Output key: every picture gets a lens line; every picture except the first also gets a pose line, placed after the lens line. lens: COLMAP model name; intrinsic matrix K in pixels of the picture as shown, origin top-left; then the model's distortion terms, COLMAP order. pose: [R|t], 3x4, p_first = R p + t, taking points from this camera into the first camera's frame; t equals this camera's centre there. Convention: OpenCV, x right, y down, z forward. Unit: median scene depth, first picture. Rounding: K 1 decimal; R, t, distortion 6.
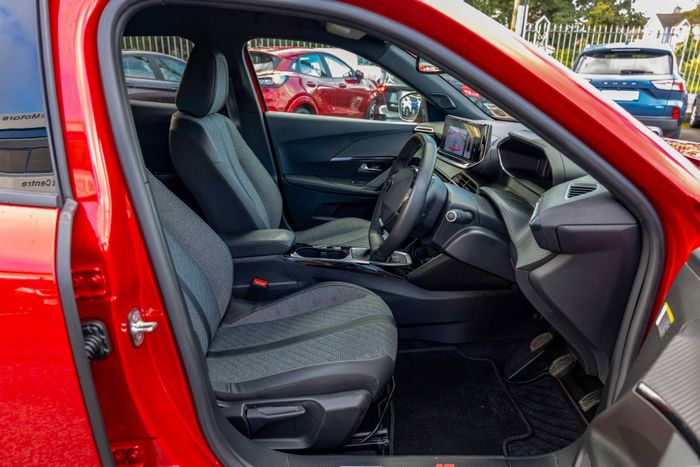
lens RADIAL K [[474.5, 0, 350.0], [0, 474.5, 233.5], [0, 0, 1]] dist [-0.005203, -0.003545]
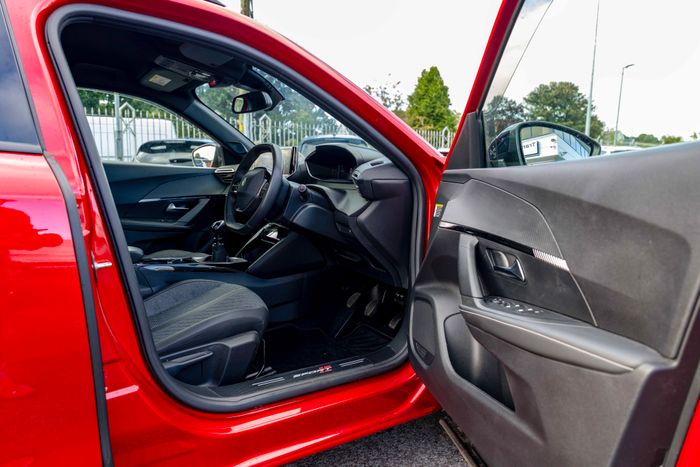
lens RADIAL K [[474.5, 0, 350.0], [0, 474.5, 233.5], [0, 0, 1]] dist [-0.005203, -0.003545]
pose [[0.851420, -0.075905, 0.518963, -0.363955], [0.175010, 0.973878, -0.144683, 0.286666], [-0.494424, 0.214010, 0.842463, -0.230927]]
